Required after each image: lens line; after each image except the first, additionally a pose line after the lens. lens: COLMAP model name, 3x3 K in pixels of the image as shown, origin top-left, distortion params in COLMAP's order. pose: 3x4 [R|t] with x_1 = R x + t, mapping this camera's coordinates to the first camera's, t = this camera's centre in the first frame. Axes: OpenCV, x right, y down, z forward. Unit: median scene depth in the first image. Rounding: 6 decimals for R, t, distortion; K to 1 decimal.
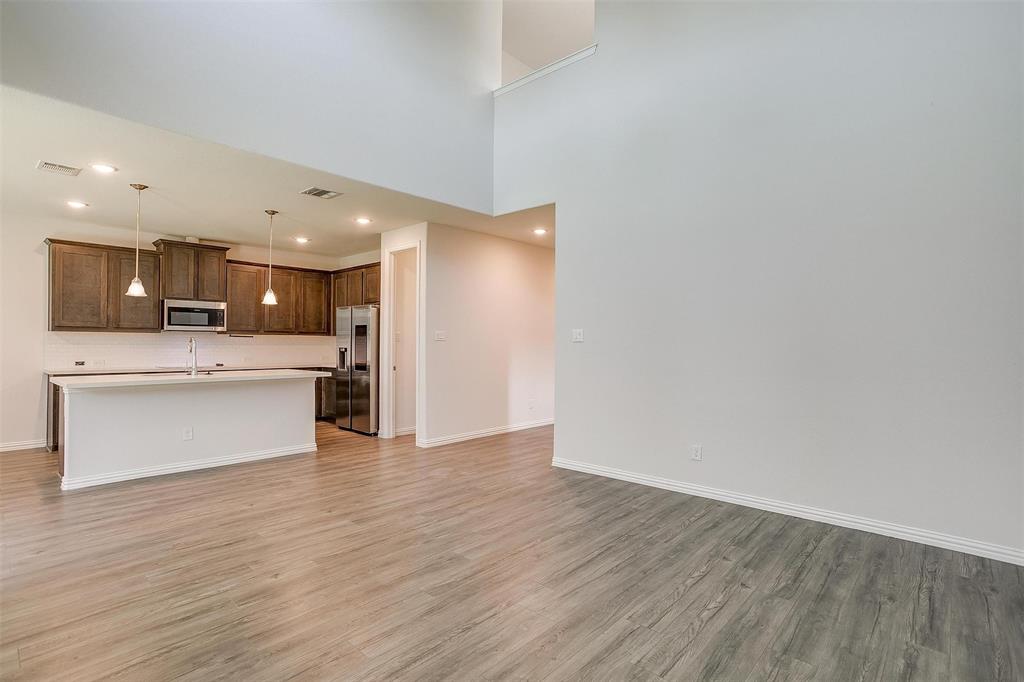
lens RADIAL K [[488.8, 0, 510.5], [0, 488.8, 340.3], [0, 0, 1]] dist [-0.001945, 0.001799]
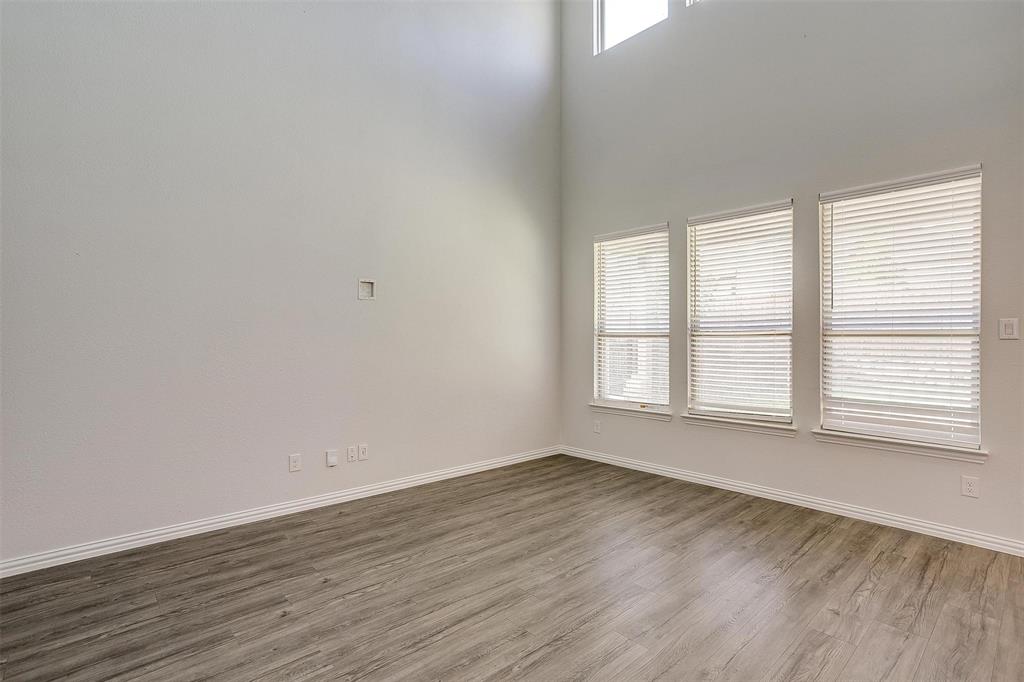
lens RADIAL K [[488.8, 0, 512.6], [0, 488.8, 340.6], [0, 0, 1]] dist [-0.001945, 0.001799]
pose [[-0.995948, -0.009992, 0.089371, 0.015487], [-0.010338, 0.999941, -0.003412, 0.010909], [-0.089332, -0.004323, -0.995993, 1.934624]]
